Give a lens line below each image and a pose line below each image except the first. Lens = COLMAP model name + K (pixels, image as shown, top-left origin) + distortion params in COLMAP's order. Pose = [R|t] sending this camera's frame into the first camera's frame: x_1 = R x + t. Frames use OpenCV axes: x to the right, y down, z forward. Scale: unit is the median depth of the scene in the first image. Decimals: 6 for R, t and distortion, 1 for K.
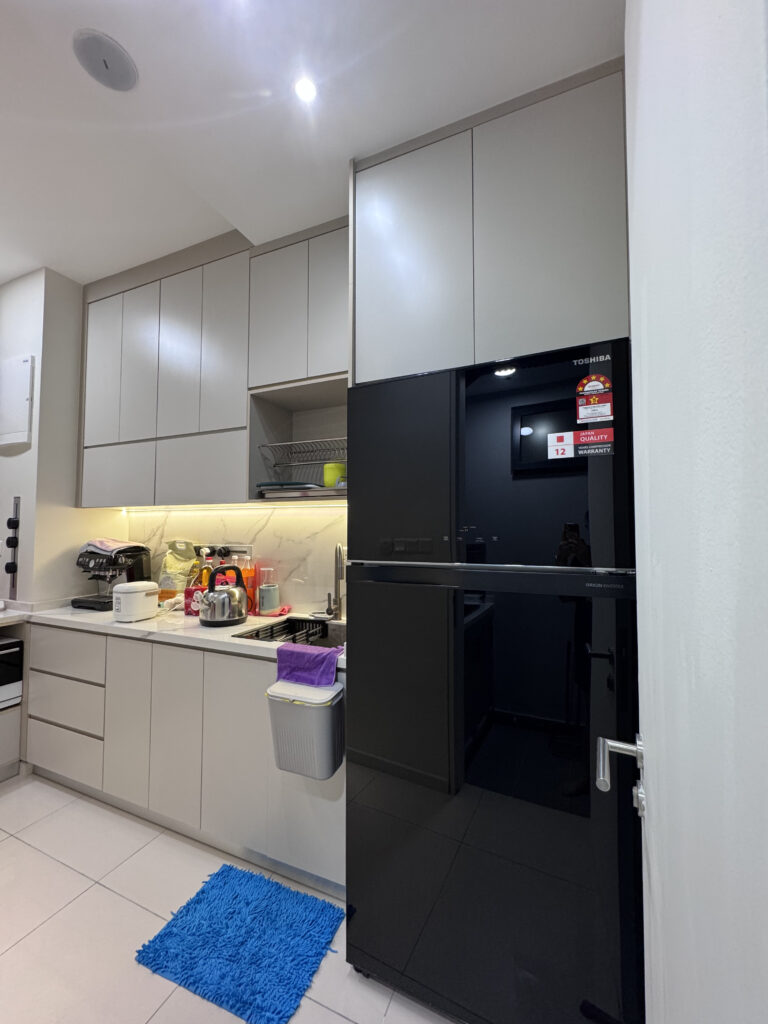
lens RADIAL K [[406.8, 0, 384.0], [0, 406.8, 512.0], [0, 0, 1]] dist [-0.001861, 0.000014]
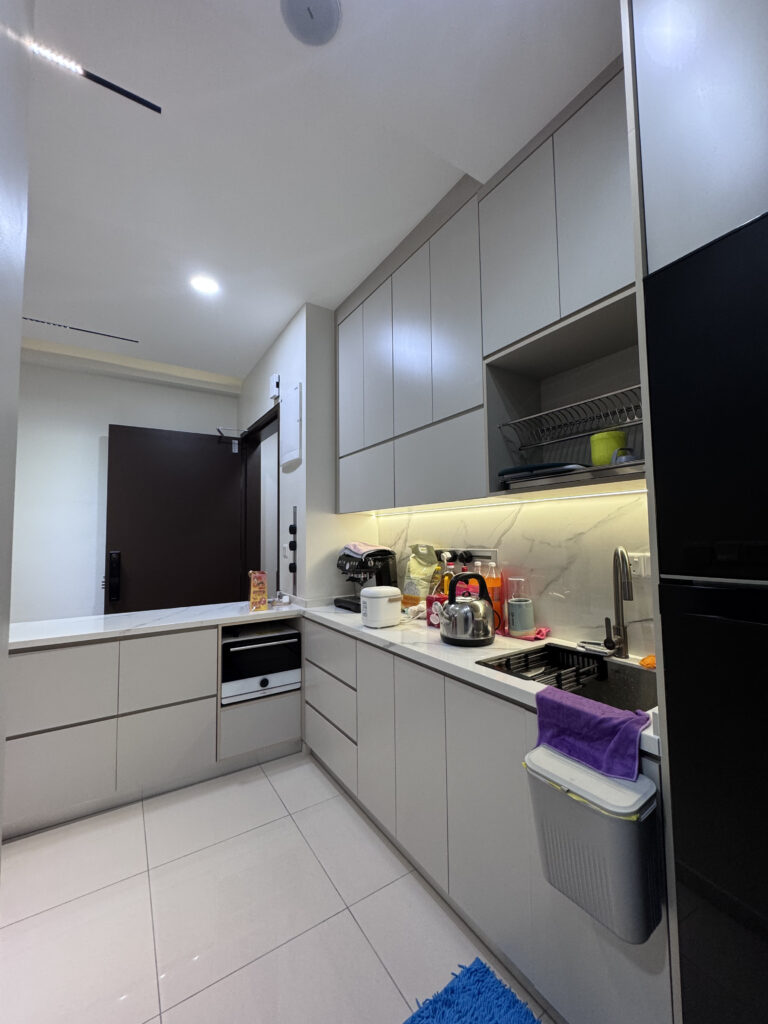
lens RADIAL K [[406.8, 0, 384.0], [0, 406.8, 512.0], [0, 0, 1]] dist [-0.001861, 0.000014]
pose [[0.831943, -0.045111, -0.553025, -0.057406], [0.036876, 0.998981, -0.026014, 0.020005], [0.553635, 0.001248, 0.832759, 0.194893]]
